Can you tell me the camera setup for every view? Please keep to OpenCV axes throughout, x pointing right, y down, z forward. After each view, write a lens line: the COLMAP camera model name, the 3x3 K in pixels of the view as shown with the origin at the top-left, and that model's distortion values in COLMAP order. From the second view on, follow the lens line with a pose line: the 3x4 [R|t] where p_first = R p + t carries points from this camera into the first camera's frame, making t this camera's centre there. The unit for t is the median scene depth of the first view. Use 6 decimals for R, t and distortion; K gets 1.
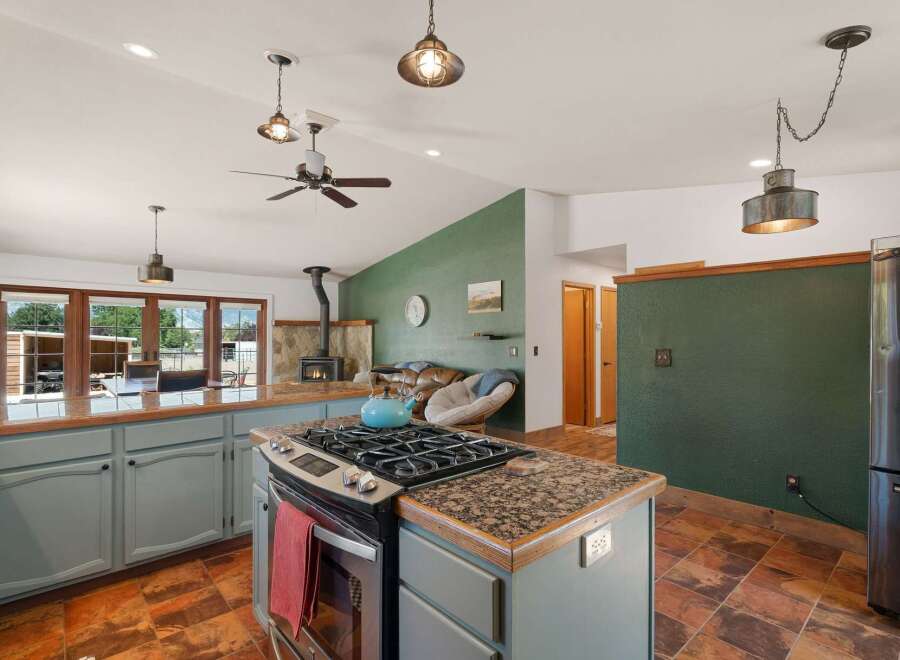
lens RADIAL K [[446.8, 0, 450.0], [0, 446.8, 330.0], [0, 0, 1]] dist [0.000388, -0.001233]
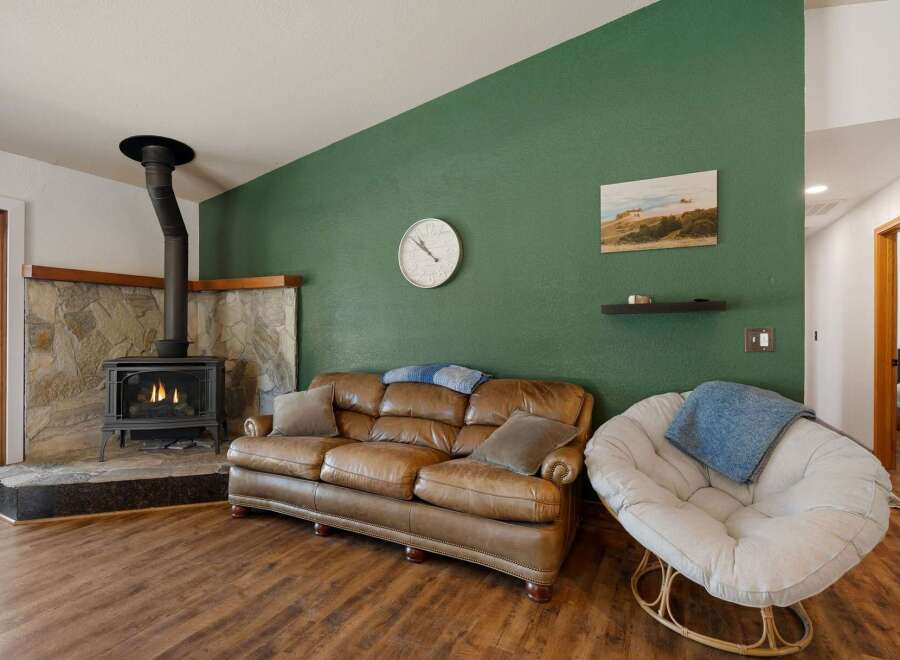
lens RADIAL K [[446.8, 0, 450.0], [0, 446.8, 330.0], [0, 0, 1]] dist [0.000388, -0.001233]
pose [[0.929820, 0.004660, 0.367986, -0.195481], [-0.009602, 0.999887, 0.011598, 0.026170], [-0.367891, -0.014318, 0.929759, 0.500289]]
